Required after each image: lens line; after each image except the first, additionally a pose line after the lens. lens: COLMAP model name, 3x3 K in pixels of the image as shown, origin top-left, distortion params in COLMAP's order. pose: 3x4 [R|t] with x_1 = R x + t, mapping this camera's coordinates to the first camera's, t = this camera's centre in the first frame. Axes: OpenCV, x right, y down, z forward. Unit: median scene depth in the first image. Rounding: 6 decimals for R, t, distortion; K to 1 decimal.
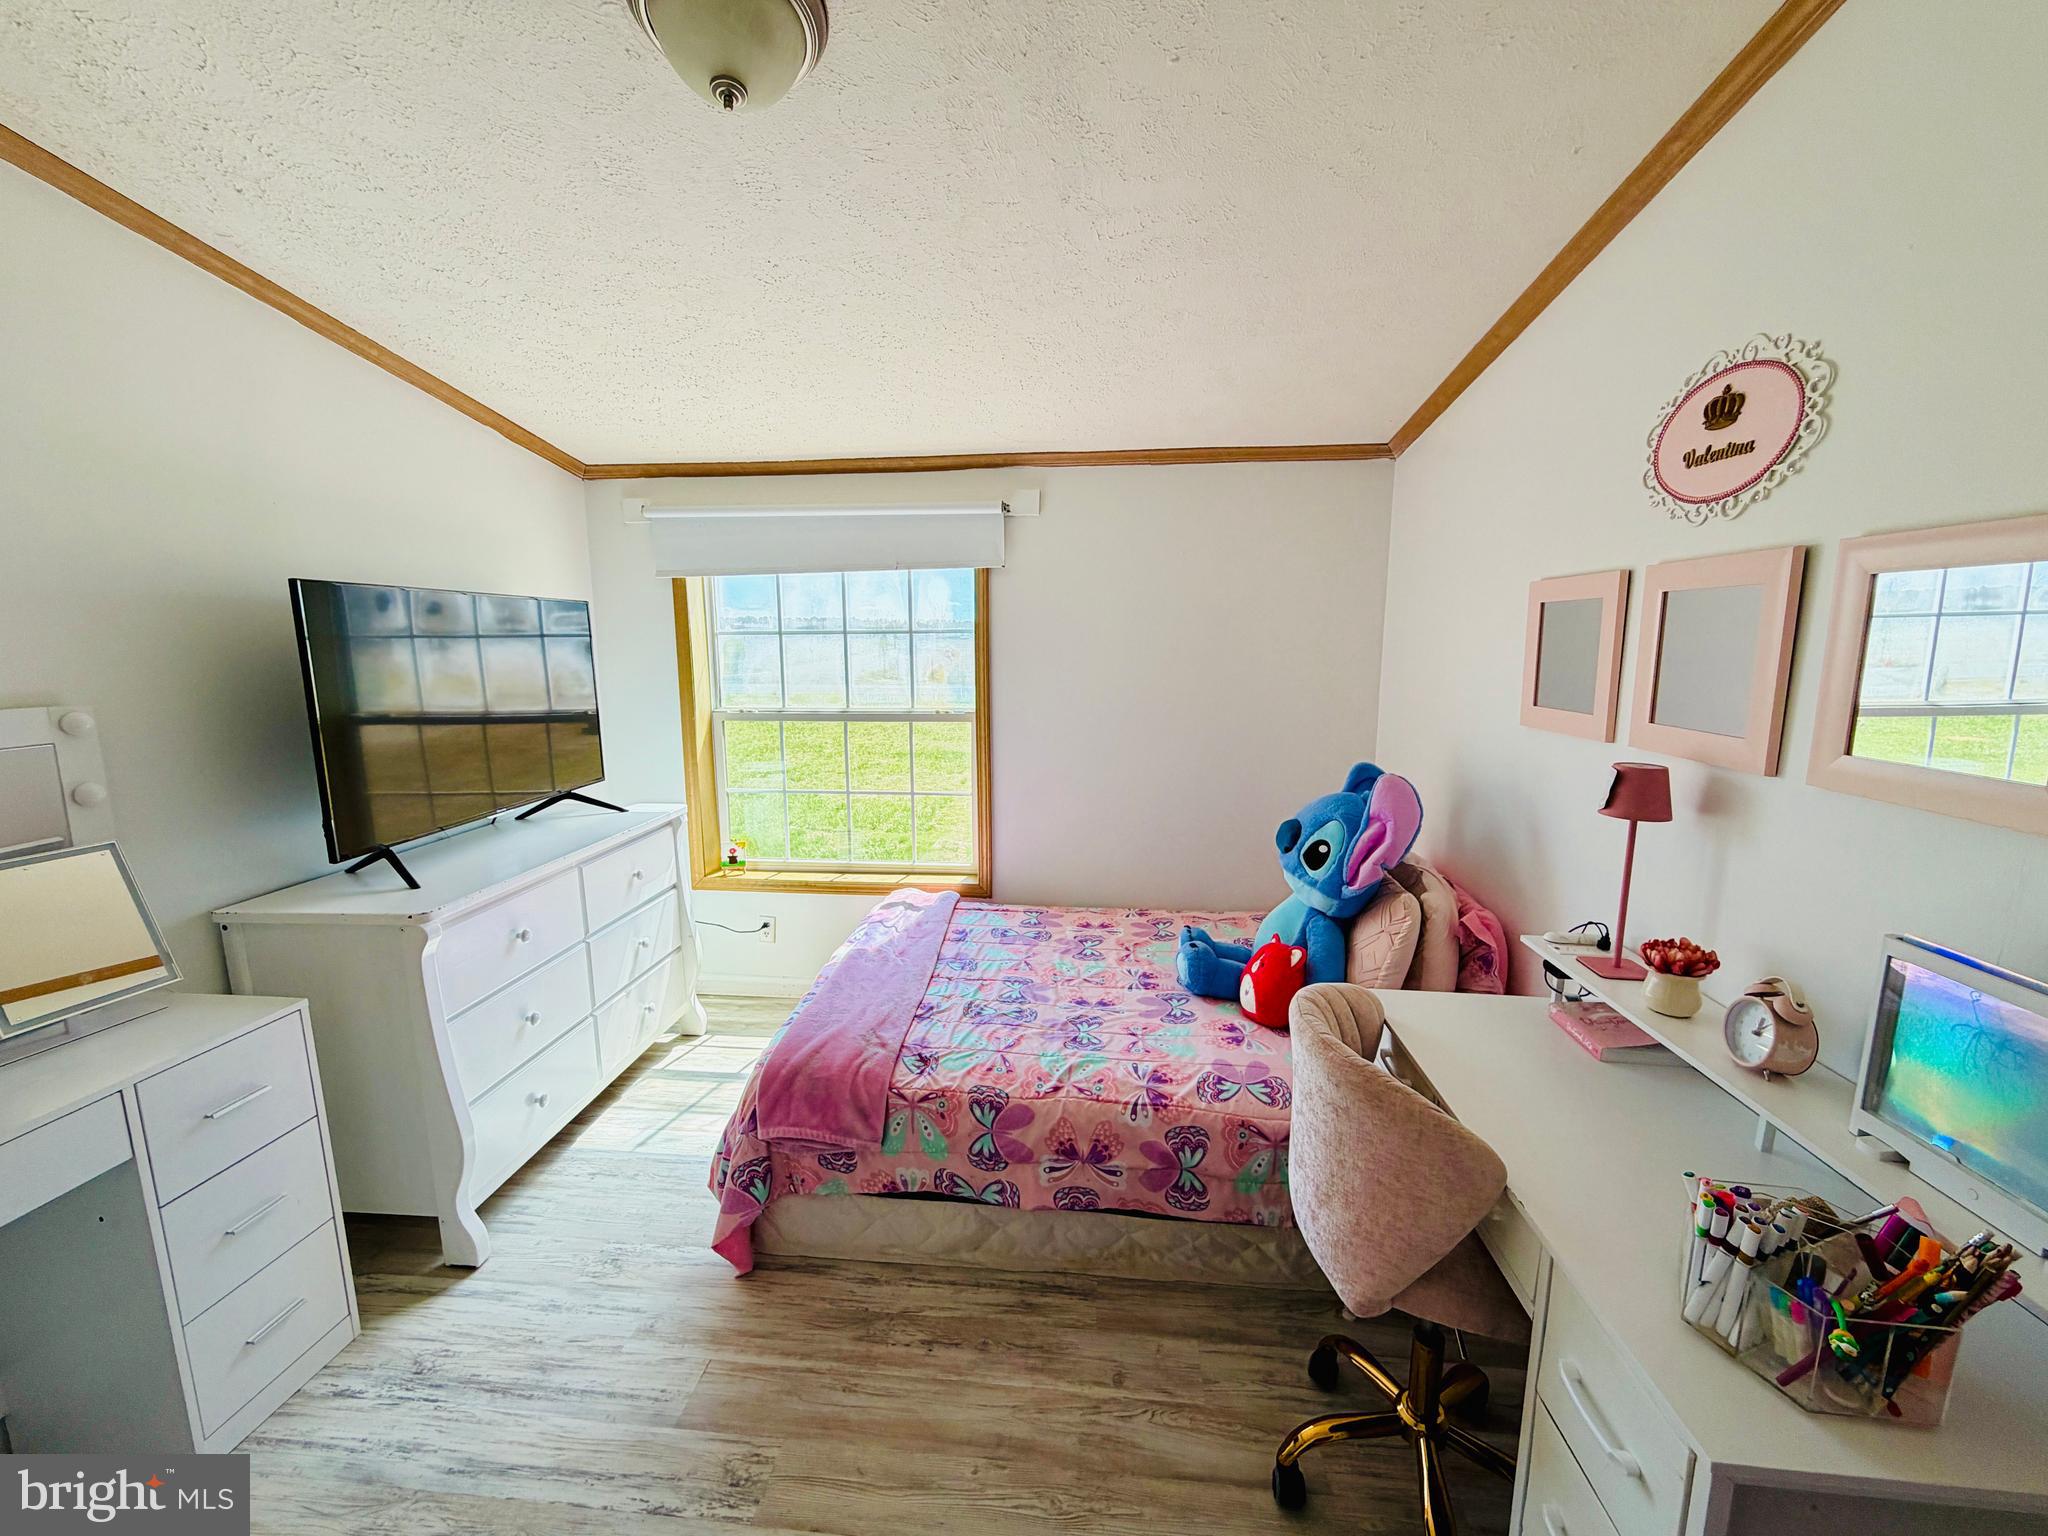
lens RADIAL K [[819.7, 0, 1024.0], [0, 819.7, 768.0], [0, 0, 1]] dist [0.000917, 0.000317]
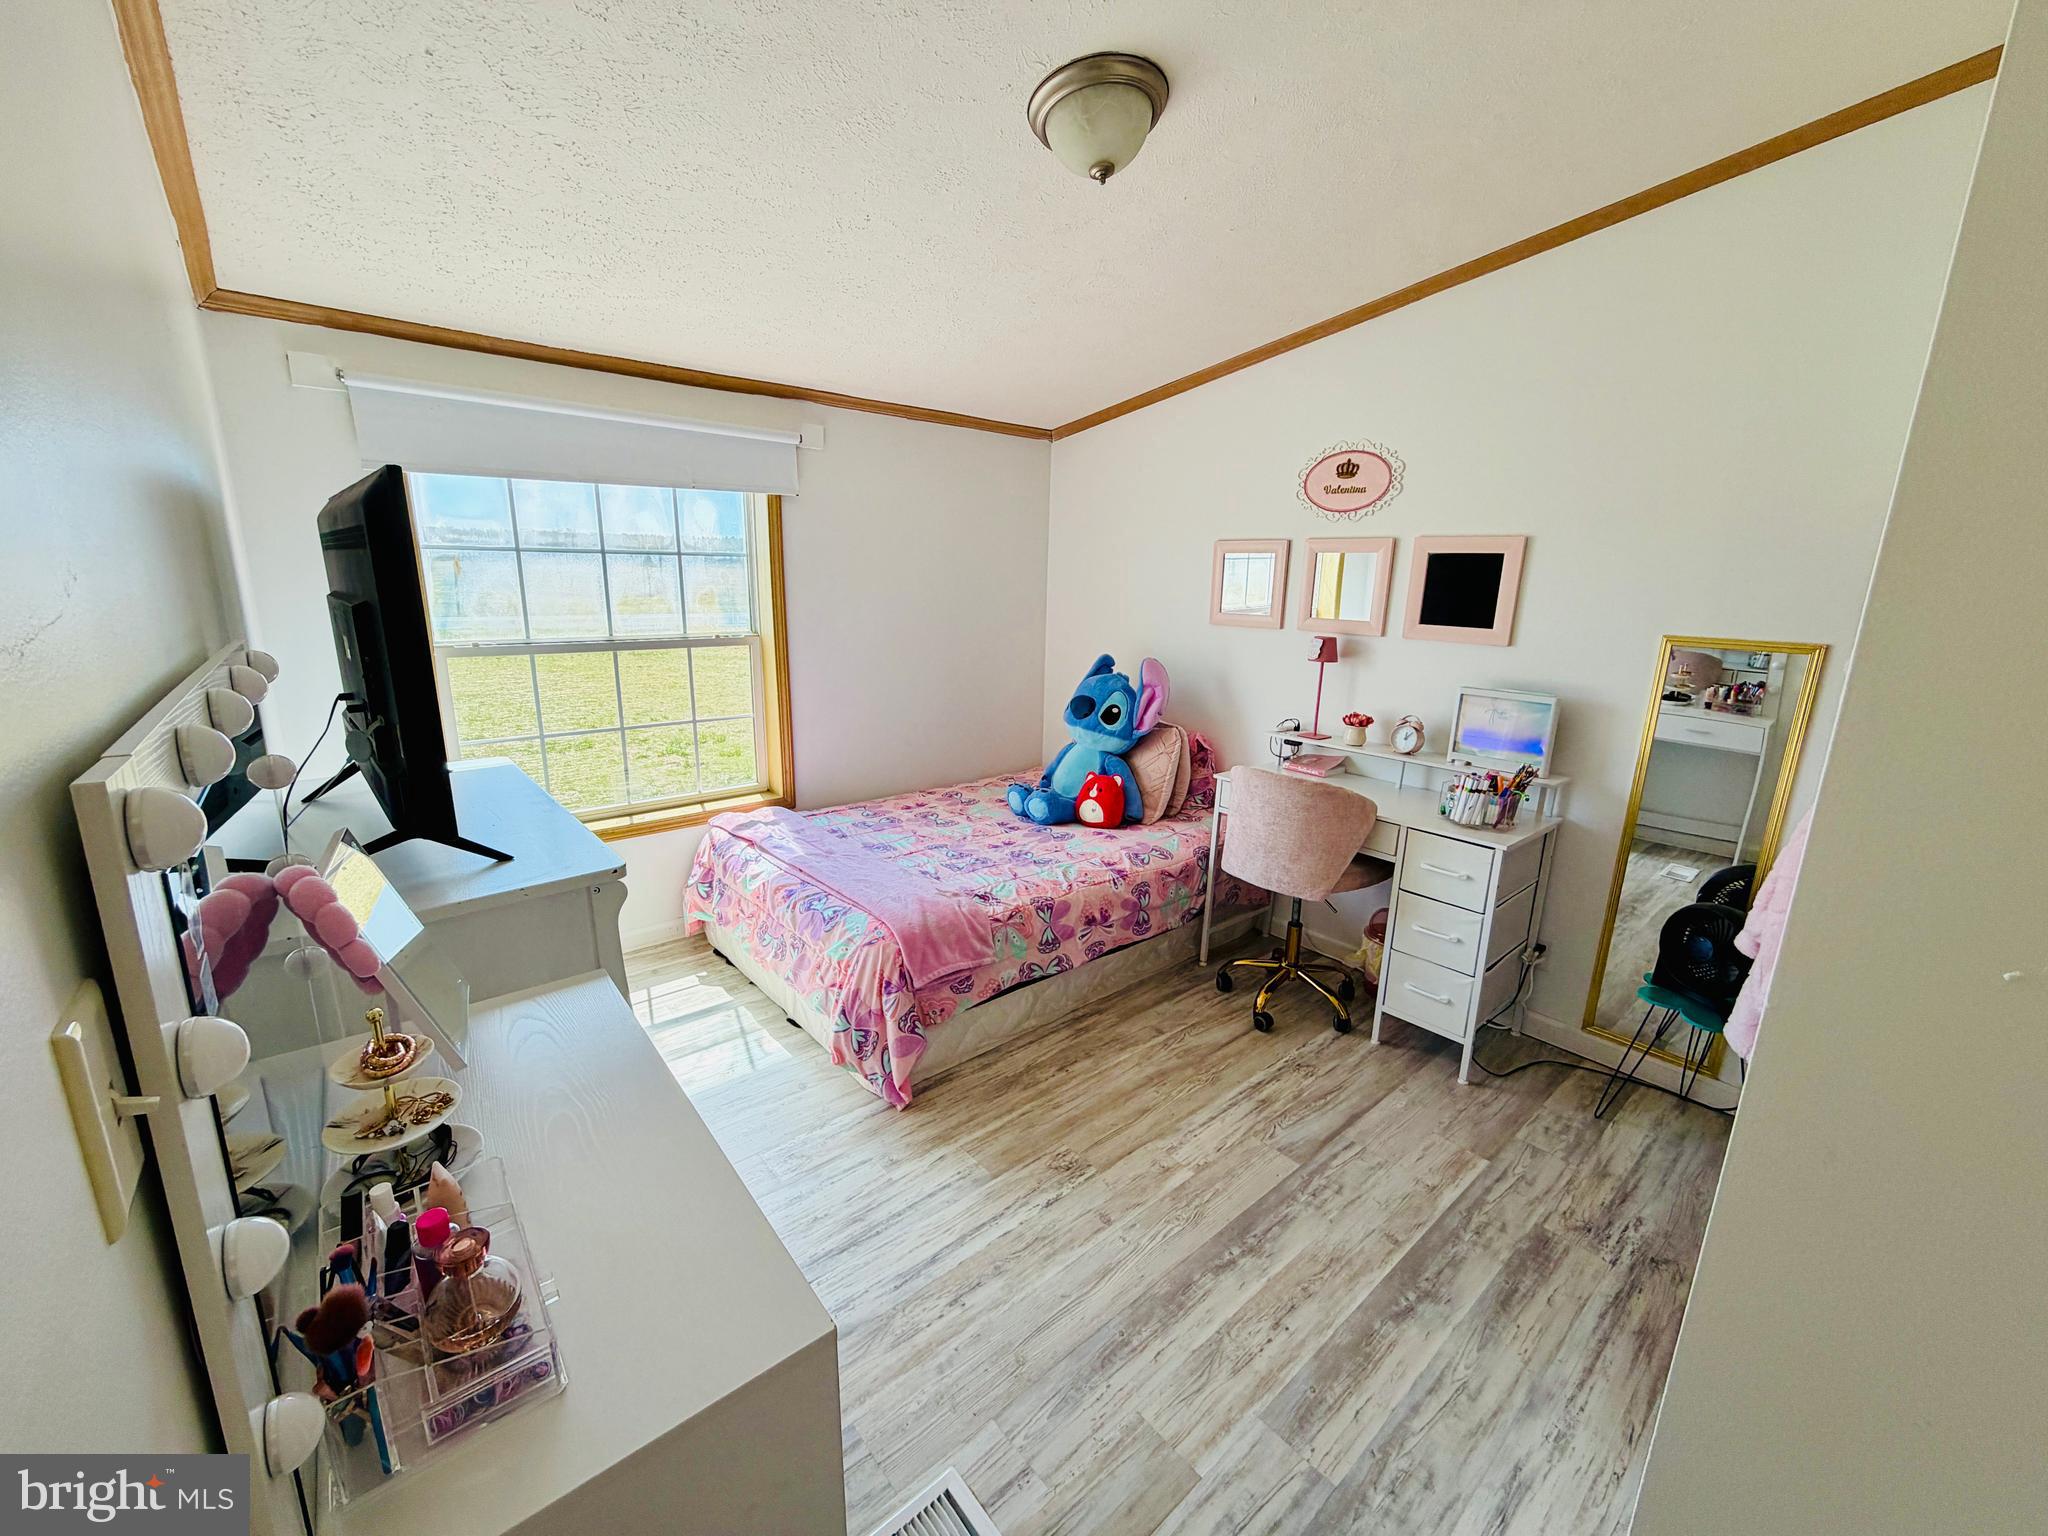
lens RADIAL K [[821.4, 0, 1016.4], [0, 821.4, 767.9], [0, 0, 1]] dist [0.000129, 0.000130]
pose [[0.692278, -0.150183, 0.705831, -1.006846], [0.089509, 0.988421, 0.122521, 0.000154], [-0.716059, -0.021640, 0.697705, 0.063362]]
